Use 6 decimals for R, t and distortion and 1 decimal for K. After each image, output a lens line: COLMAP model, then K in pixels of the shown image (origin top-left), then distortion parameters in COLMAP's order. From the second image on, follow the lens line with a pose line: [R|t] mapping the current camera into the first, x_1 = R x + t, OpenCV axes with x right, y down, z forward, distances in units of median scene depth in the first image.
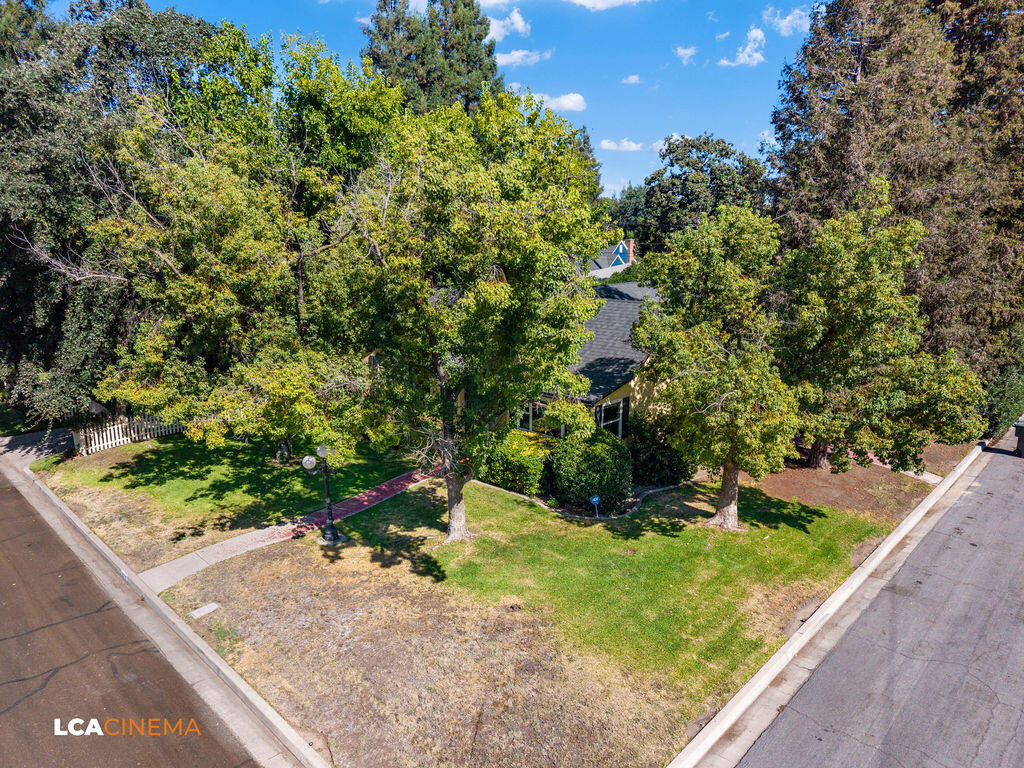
lens RADIAL K [[692.0, 0, 514.8], [0, 692.0, 383.6], [0, 0, 1]] dist [0.030856, -0.022095]
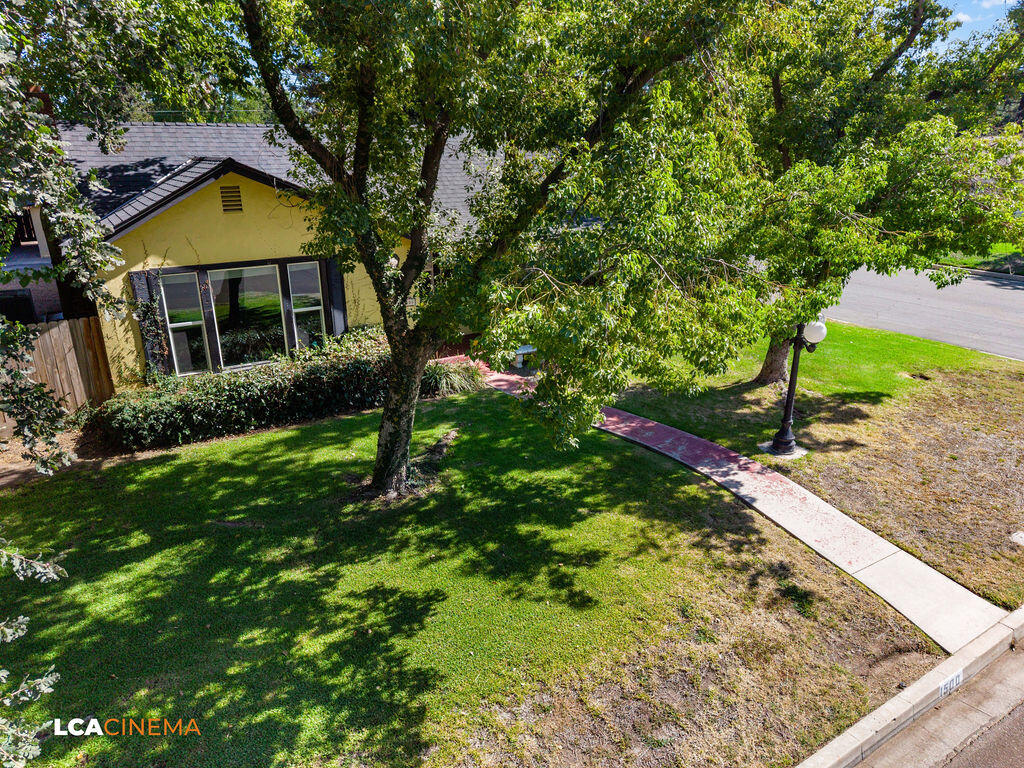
lens RADIAL K [[692.0, 0, 509.4], [0, 692.0, 381.6], [0, 0, 1]] dist [0.030856, -0.022095]
pose [[0.227588, -0.314189, 0.921677, -0.835529], [0.214308, 0.939470, 0.267336, -0.059942], [-0.949882, 0.136681, 0.281145, 0.971087]]
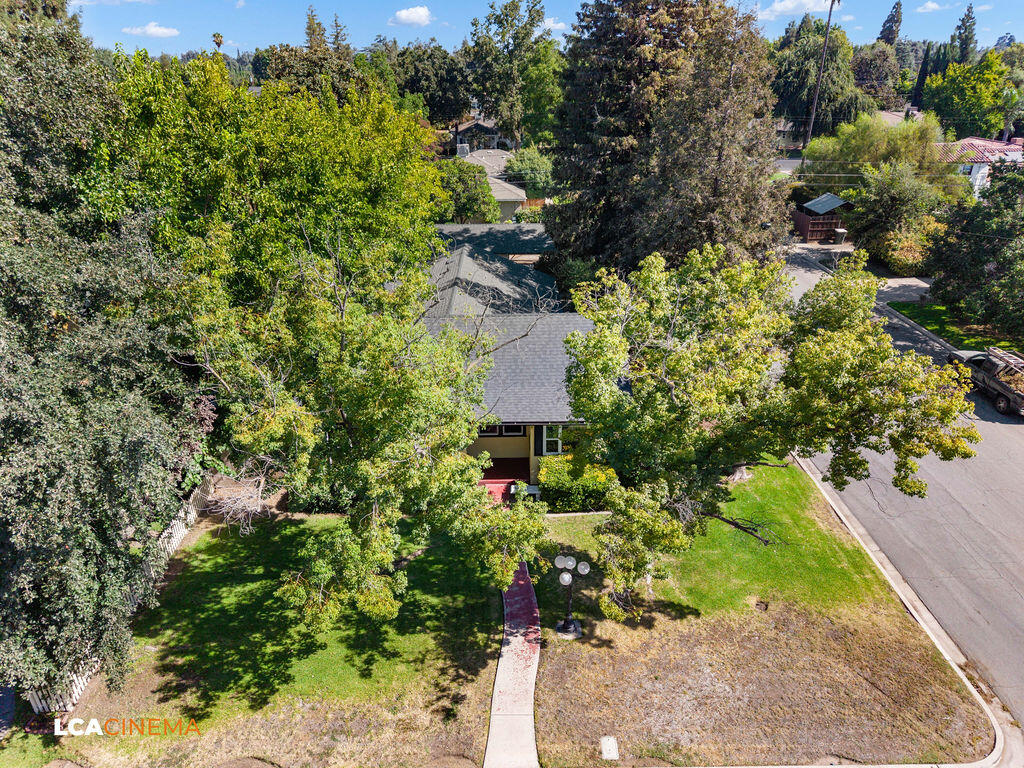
lens RADIAL K [[692.0, 0, 513.1], [0, 692.0, 388.2], [0, 0, 1]] dist [0.030856, -0.022095]
pose [[0.704620, -0.310465, 0.638062, -0.835590], [0.155450, 0.944899, 0.288099, -0.429439], [-0.692349, -0.103813, 0.714056, 0.292118]]
